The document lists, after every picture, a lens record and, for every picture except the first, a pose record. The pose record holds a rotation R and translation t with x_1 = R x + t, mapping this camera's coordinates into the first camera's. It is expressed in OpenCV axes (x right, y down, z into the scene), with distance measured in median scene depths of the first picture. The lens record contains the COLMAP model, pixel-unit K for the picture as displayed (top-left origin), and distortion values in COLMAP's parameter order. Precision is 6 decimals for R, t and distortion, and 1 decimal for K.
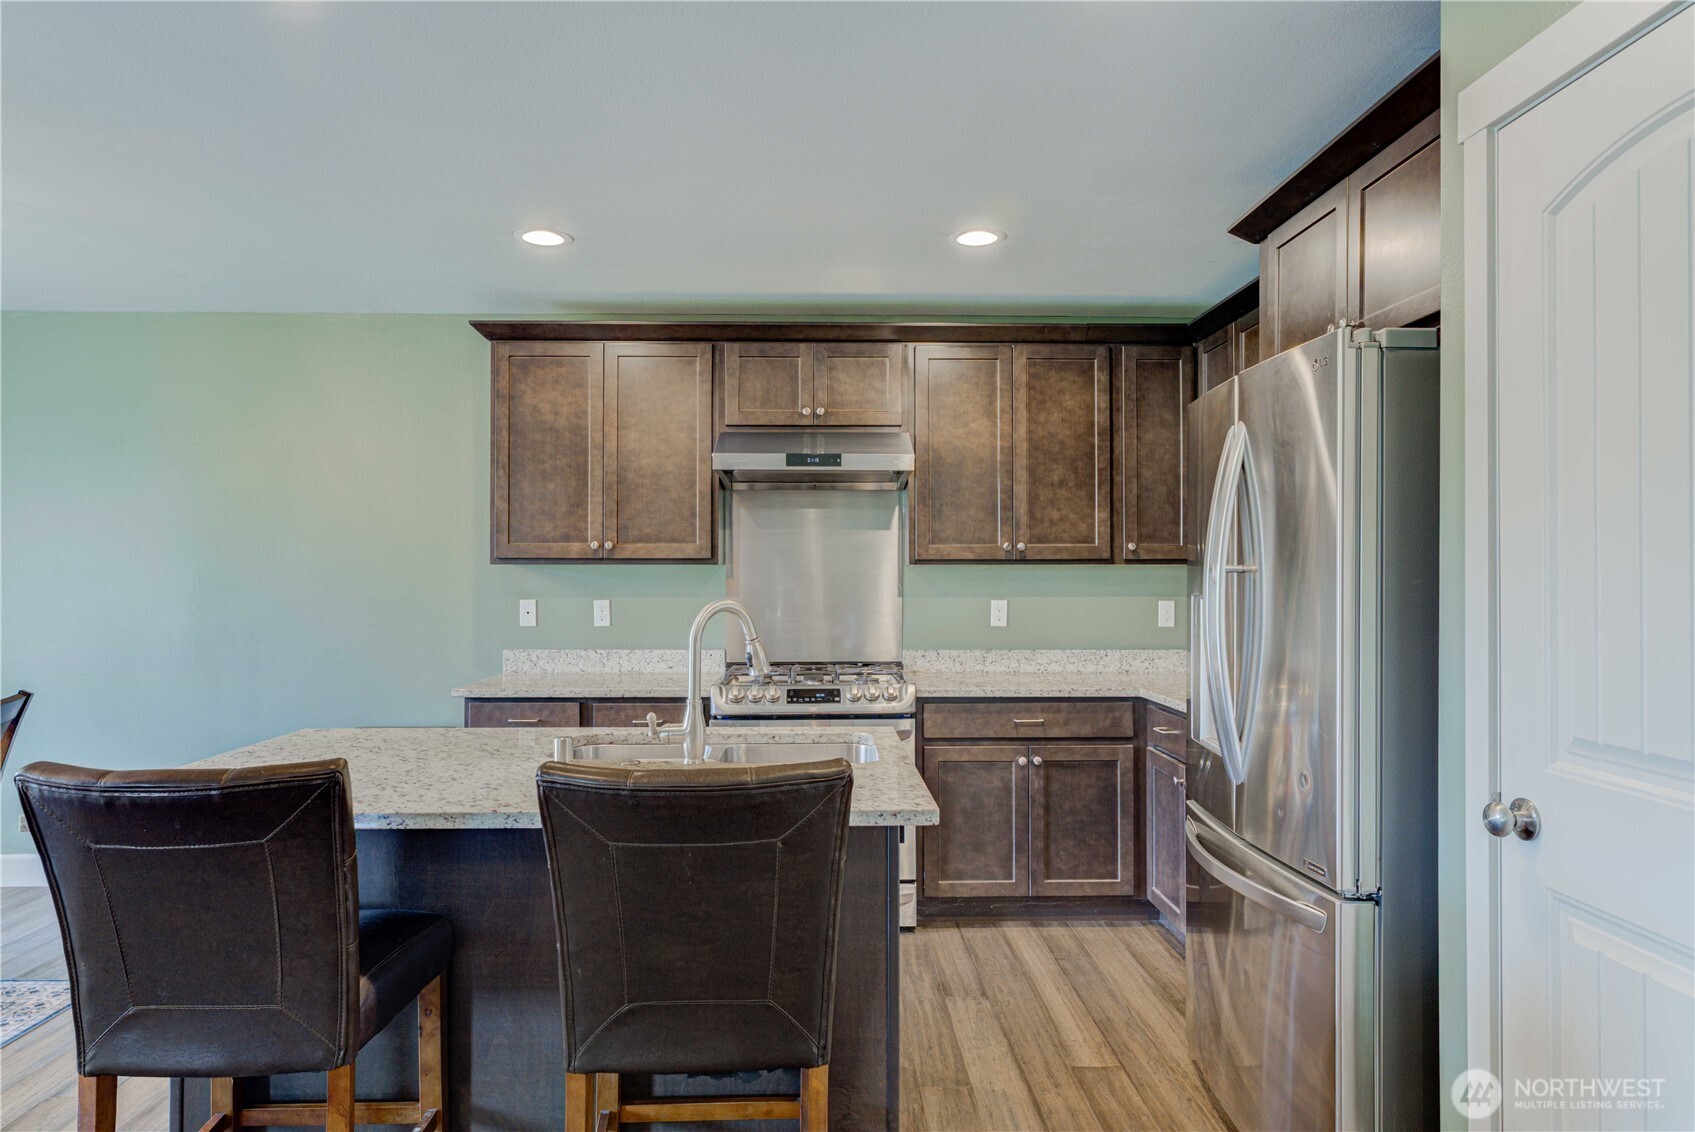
lens RADIAL K [[1053.9, 0, 840.8], [0, 1053.9, 560.2], [0, 0, 1]] dist [0.004452, 0.005549]
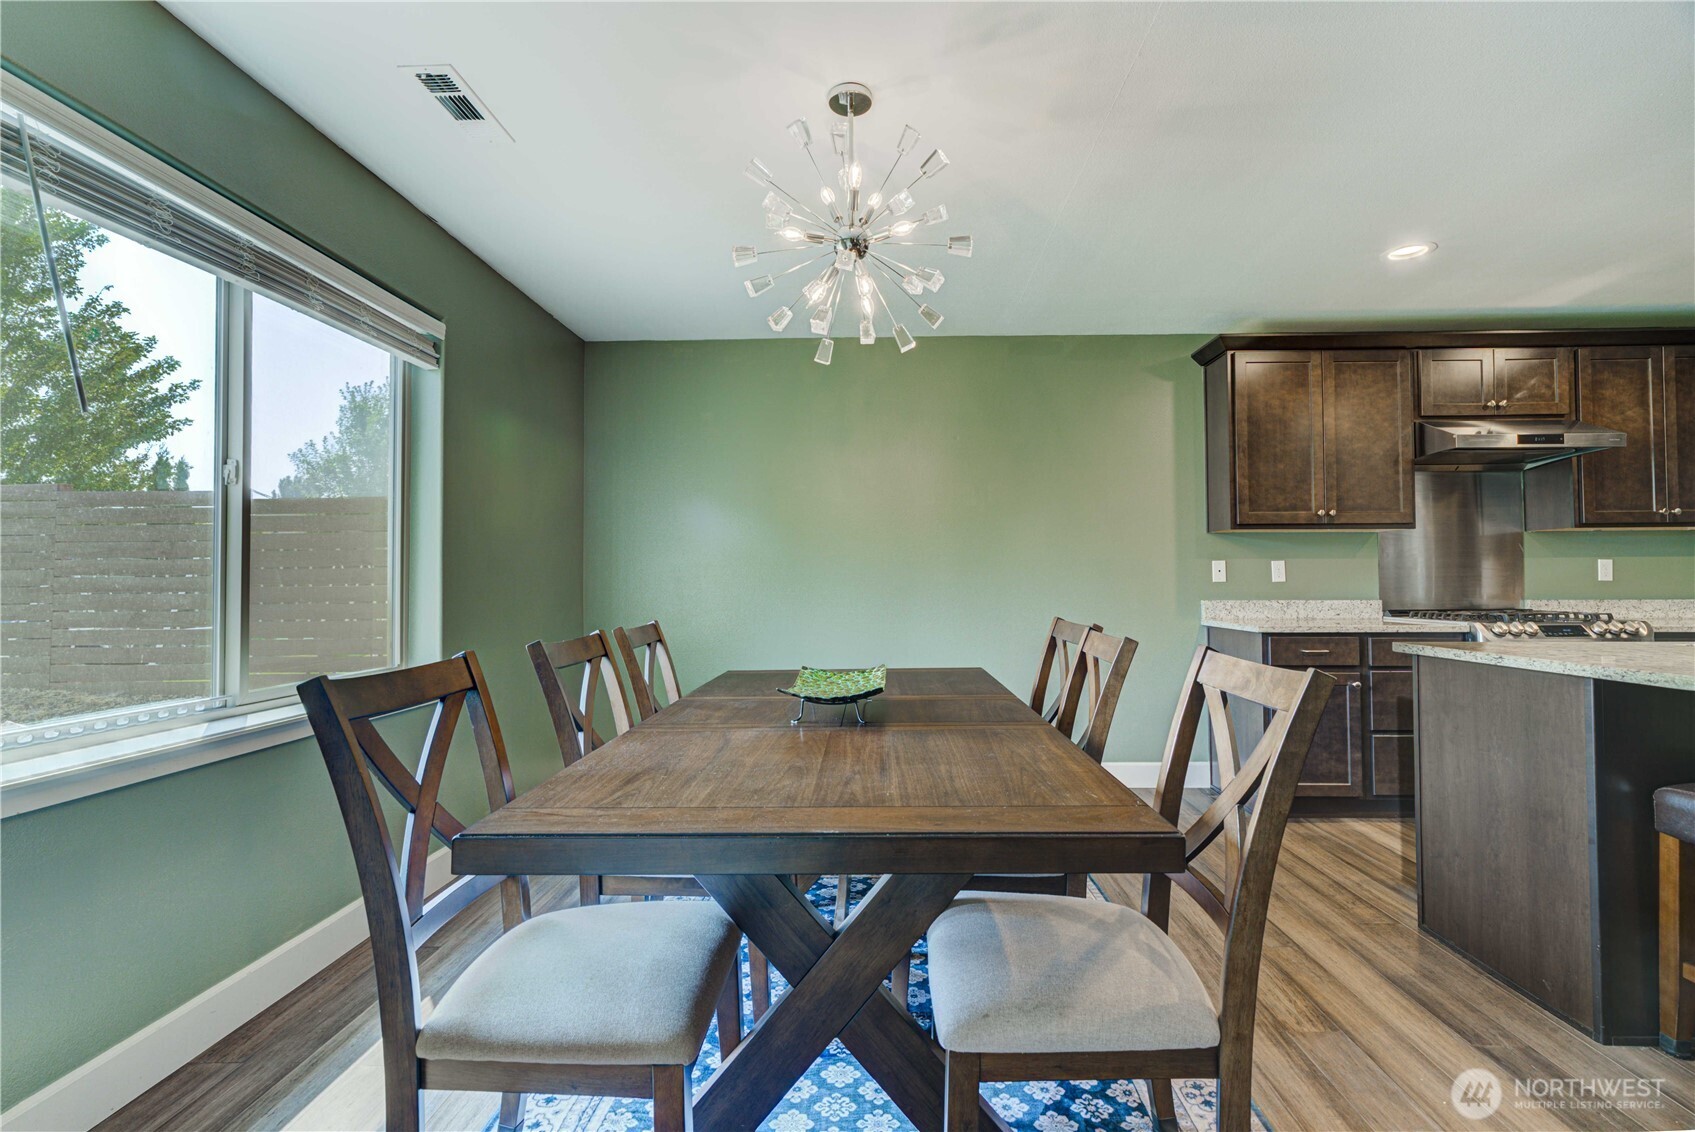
lens RADIAL K [[769.1, 0, 851.0], [0, 769.1, 557.5], [0, 0, 1]] dist [-0.005470, 0.000830]
pose [[0.997969, -0.005453, -0.063472, -0.726358], [0.004361, 0.999840, -0.017341, 0.051365], [0.063556, 0.017029, 0.997833, 0.063726]]
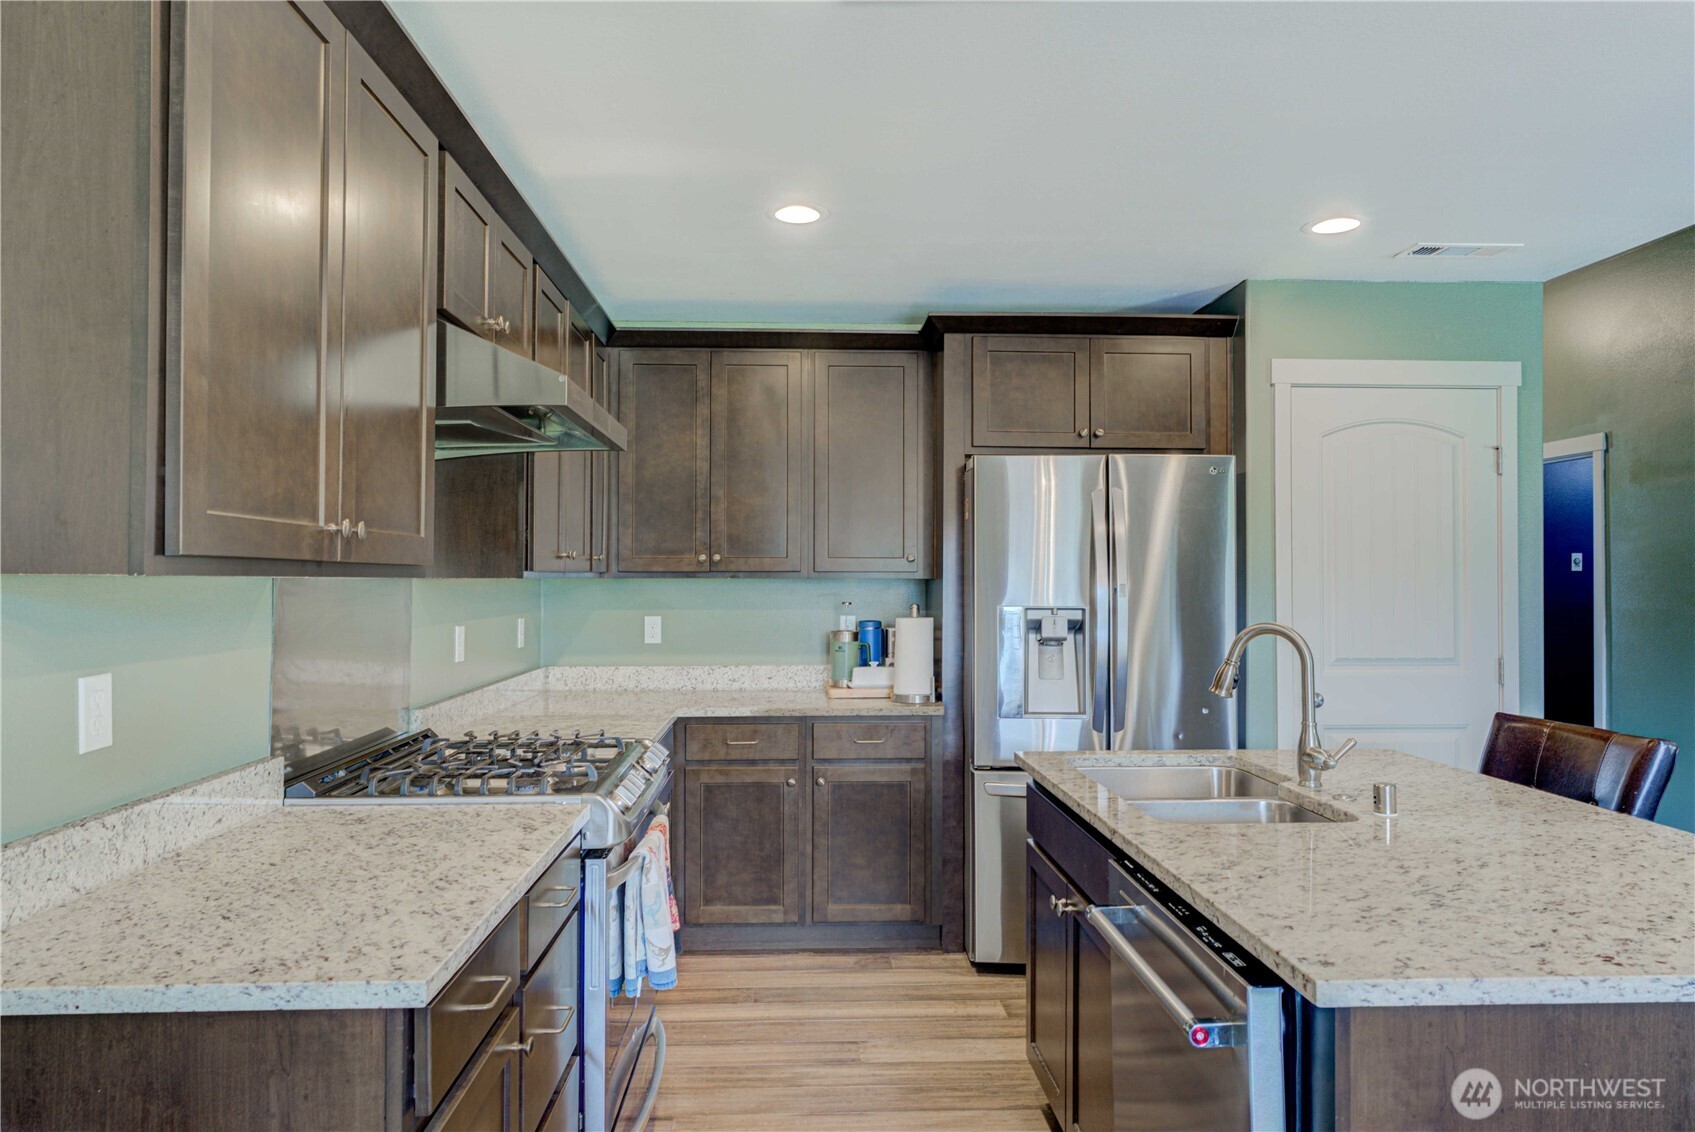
lens RADIAL K [[1053.9, 0, 843.2], [0, 1053.9, 564.7], [0, 0, 1]] dist [0.004452, 0.005549]
pose [[-0.005954, 0.008310, 0.999948, -0.627845], [-0.006587, 0.999943, -0.008349, 0.003074], [-0.999961, -0.006637, -0.005898, 0.813126]]
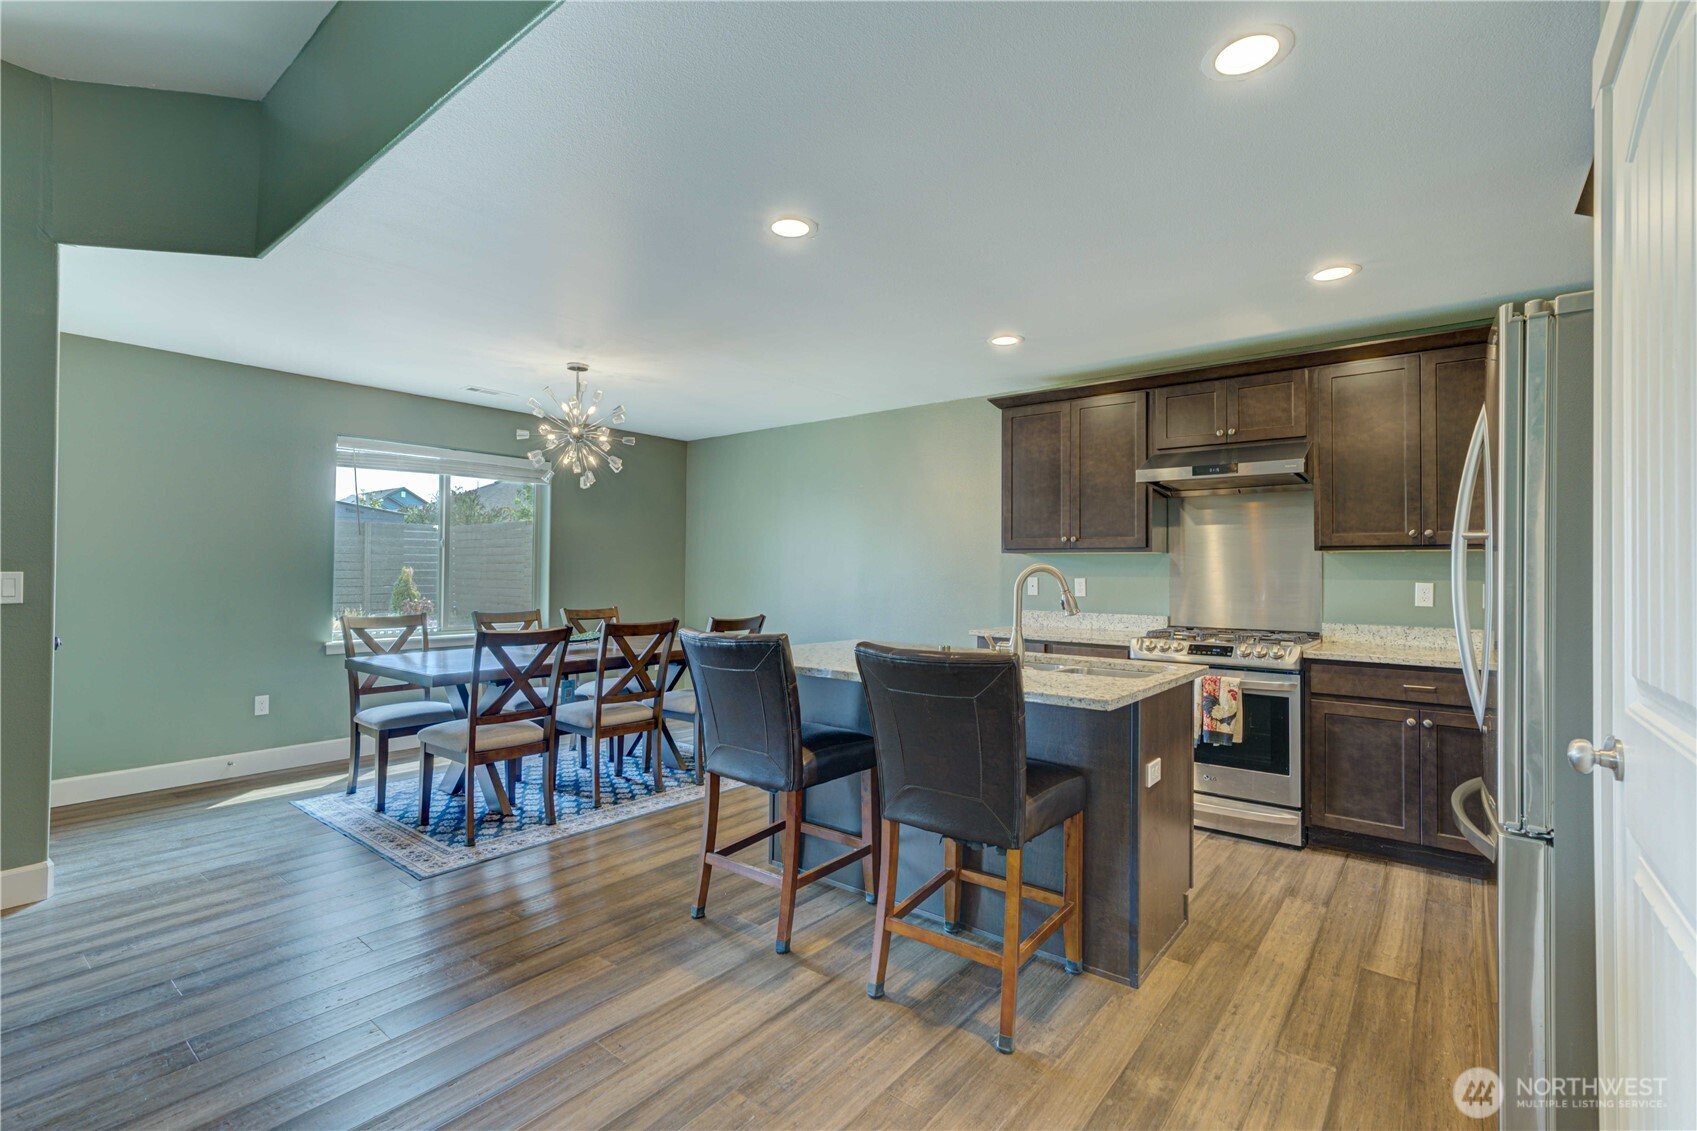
lens RADIAL K [[770.0, 0, 845.2], [0, 770.0, 557.6], [0, 0, 1]] dist [-0.005470, 0.000830]
pose [[0.763368, -0.004616, -0.645947, 0.226254], [-0.004126, 0.999919, -0.012021, 0.025480], [0.645950, 0.011842, 0.763288, -0.017357]]
